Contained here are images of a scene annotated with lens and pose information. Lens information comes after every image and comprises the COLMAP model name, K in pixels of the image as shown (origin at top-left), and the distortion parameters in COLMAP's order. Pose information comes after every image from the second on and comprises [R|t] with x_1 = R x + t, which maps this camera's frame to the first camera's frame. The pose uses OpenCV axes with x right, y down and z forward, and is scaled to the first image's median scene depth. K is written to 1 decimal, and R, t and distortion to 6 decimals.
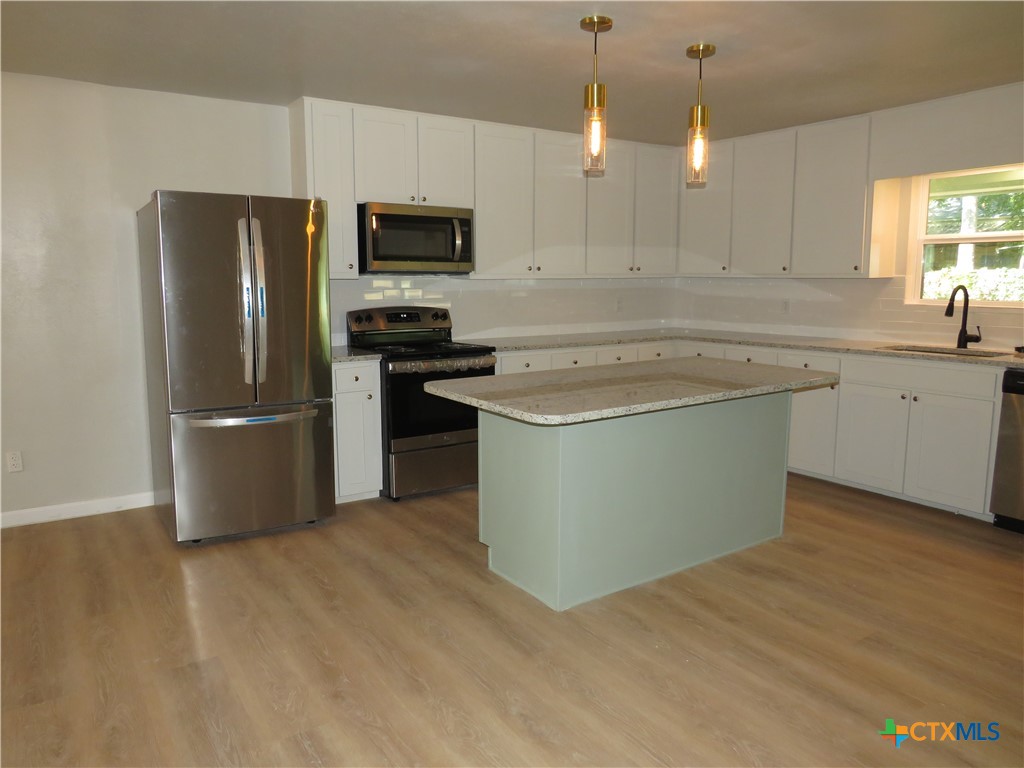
lens RADIAL K [[723.3, 0, 512.5], [0, 723.3, 383.8], [0, 0, 1]] dist [-0.022853, 0.005936]
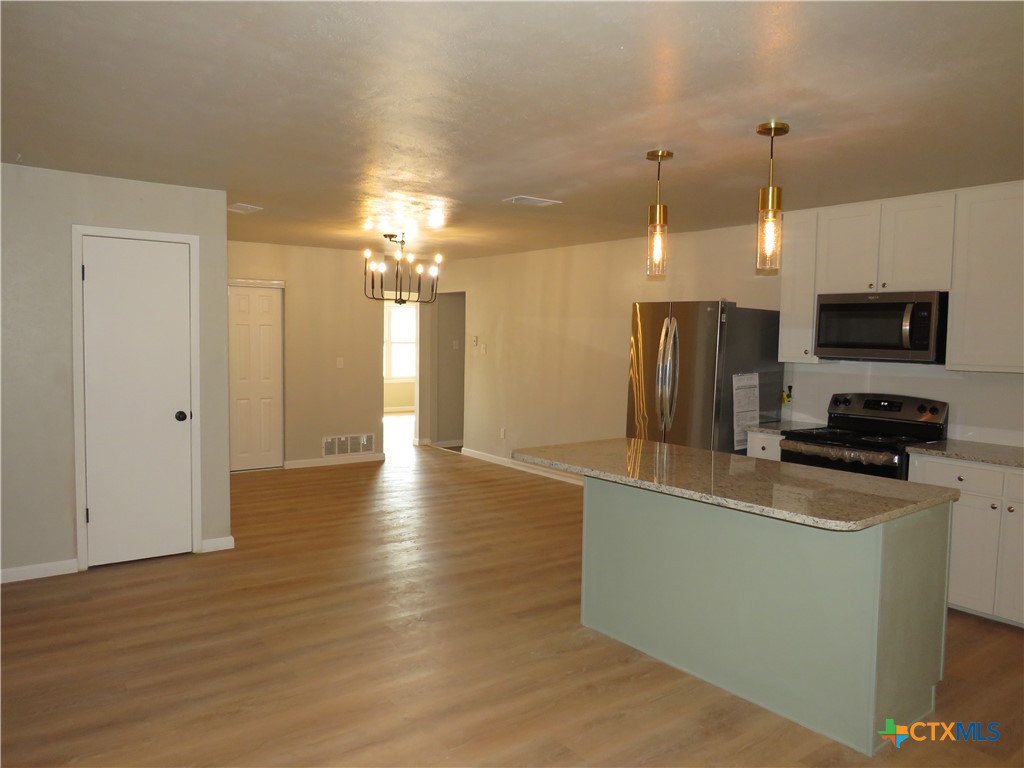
lens RADIAL K [[723.3, 0, 504.0], [0, 723.3, 381.6], [0, 0, 1]] dist [-0.022853, 0.005936]
pose [[0.052009, 0.058728, -0.996918, 1.044512], [-0.165826, 0.984918, 0.049370, -0.115493], [0.984783, 0.162748, 0.060963, 0.581271]]
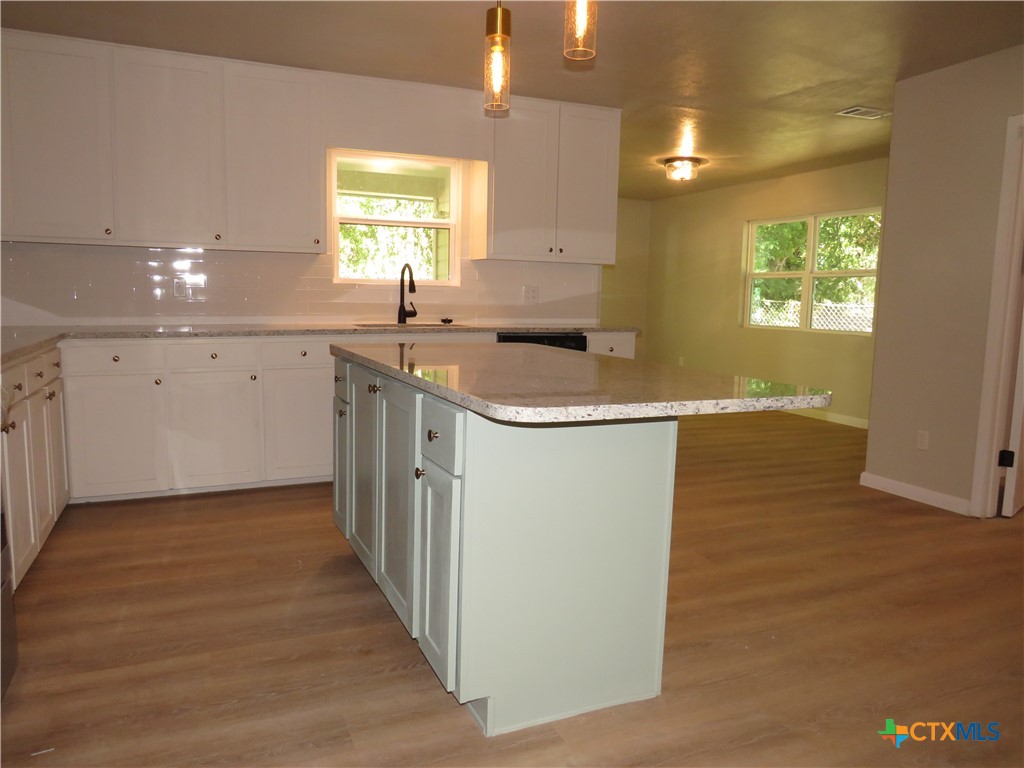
lens RADIAL K [[723.3, 0, 511.9], [0, 723.3, 379.0], [0, 0, 1]] dist [-0.022853, 0.005936]
pose [[0.173433, -0.108697, 0.978829, -0.490199], [0.124267, 0.988362, 0.087737, -0.050979], [-0.976974, 0.106419, 0.184922, 0.790498]]
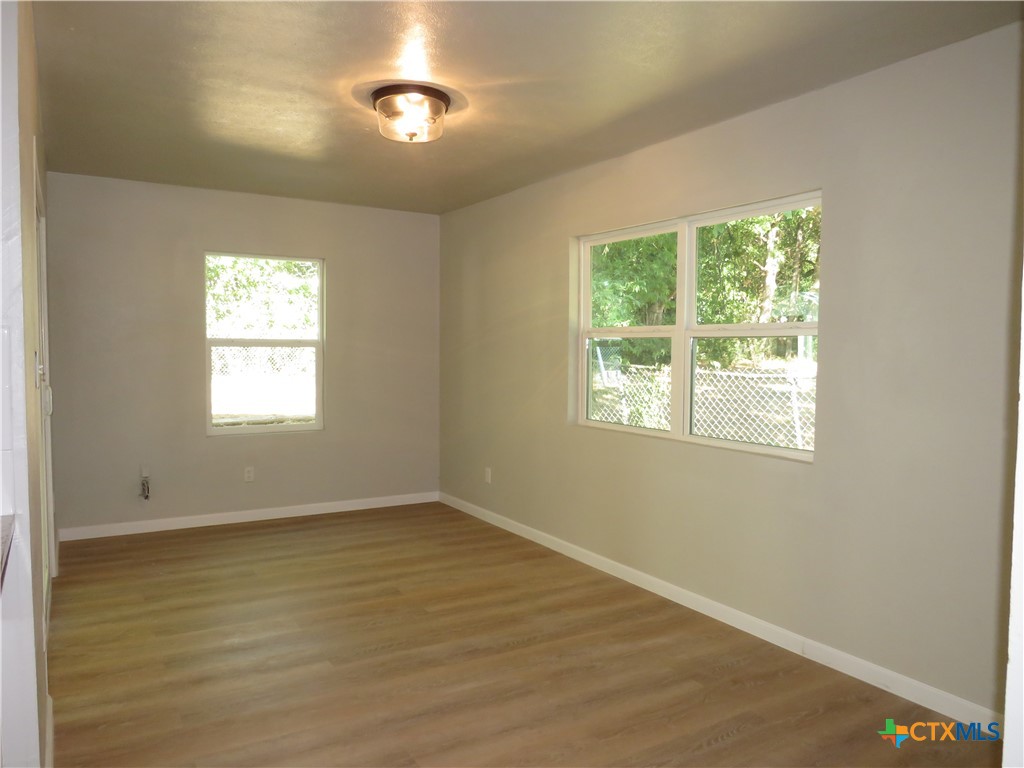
lens RADIAL K [[723.3, 0, 506.8], [0, 723.3, 383.2], [0, 0, 1]] dist [-0.022853, 0.005936]
pose [[0.037829, -0.051041, 0.997980, 0.564608], [0.142260, 0.988798, 0.045179, -0.069857], [-0.989106, 0.140263, 0.044666, 0.545067]]
